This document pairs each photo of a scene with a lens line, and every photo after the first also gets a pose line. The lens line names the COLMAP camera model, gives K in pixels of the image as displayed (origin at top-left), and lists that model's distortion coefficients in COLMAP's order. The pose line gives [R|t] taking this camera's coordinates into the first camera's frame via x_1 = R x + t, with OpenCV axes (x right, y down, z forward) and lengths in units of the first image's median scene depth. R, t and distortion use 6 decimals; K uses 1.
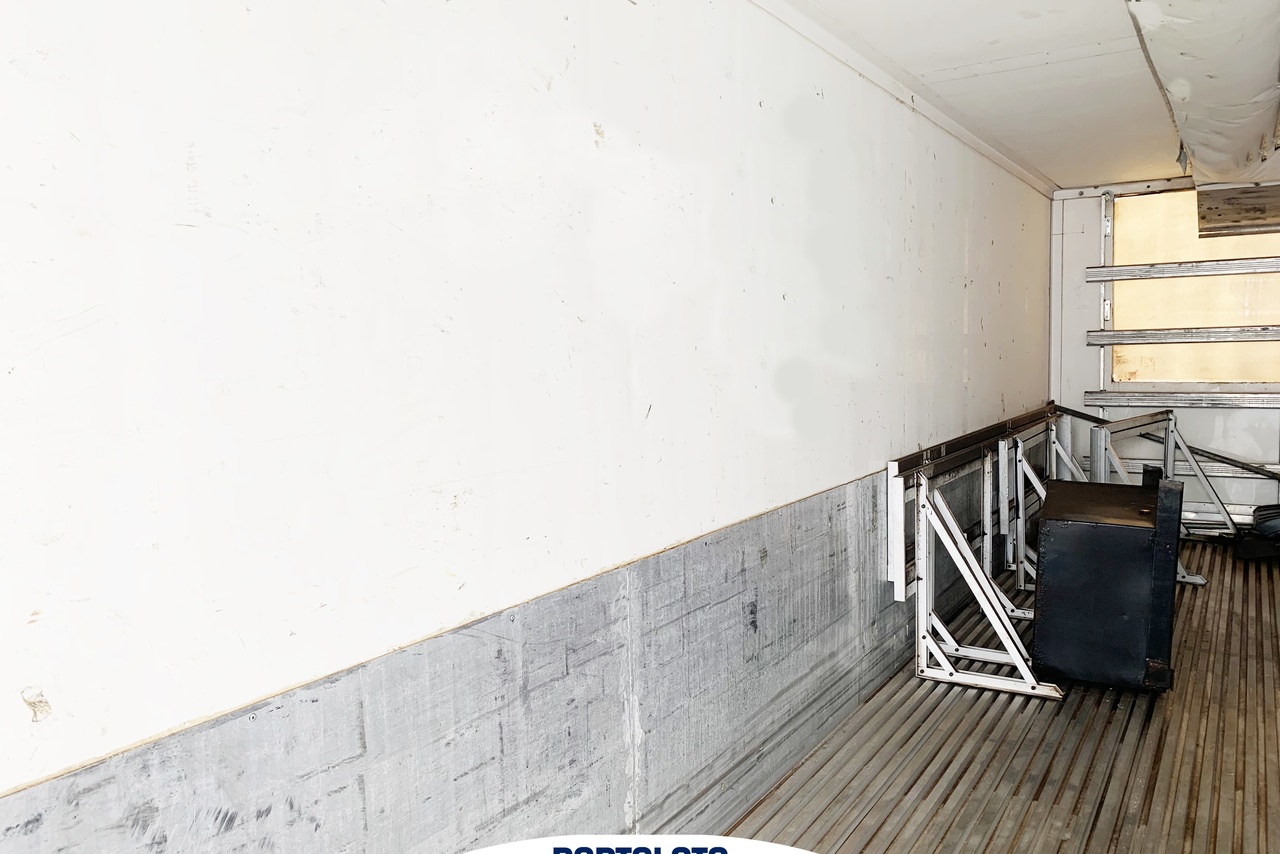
lens RADIAL K [[993.9, 0, 625.7], [0, 993.9, 423.3], [0, 0, 1]] dist [0.017183, -0.005061]
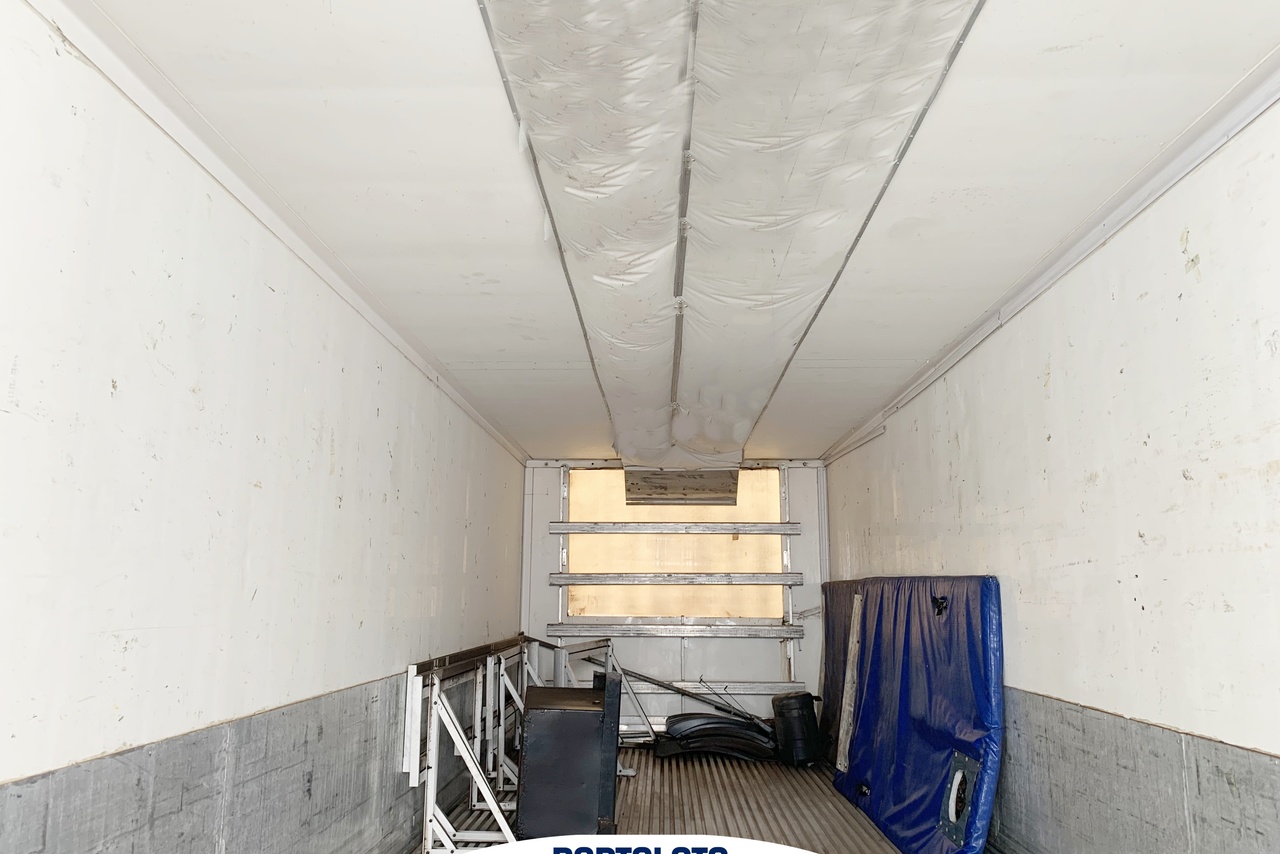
lens RADIAL K [[993.8, 0, 634.8], [0, 993.8, 394.9], [0, 0, 1]] dist [0.005703, -0.008232]
pose [[0.862193, 0.125931, 0.490677, -0.104658], [0.017651, 0.960552, -0.277538, 0.050930], [-0.506272, 0.247952, 0.825959, -0.167981]]
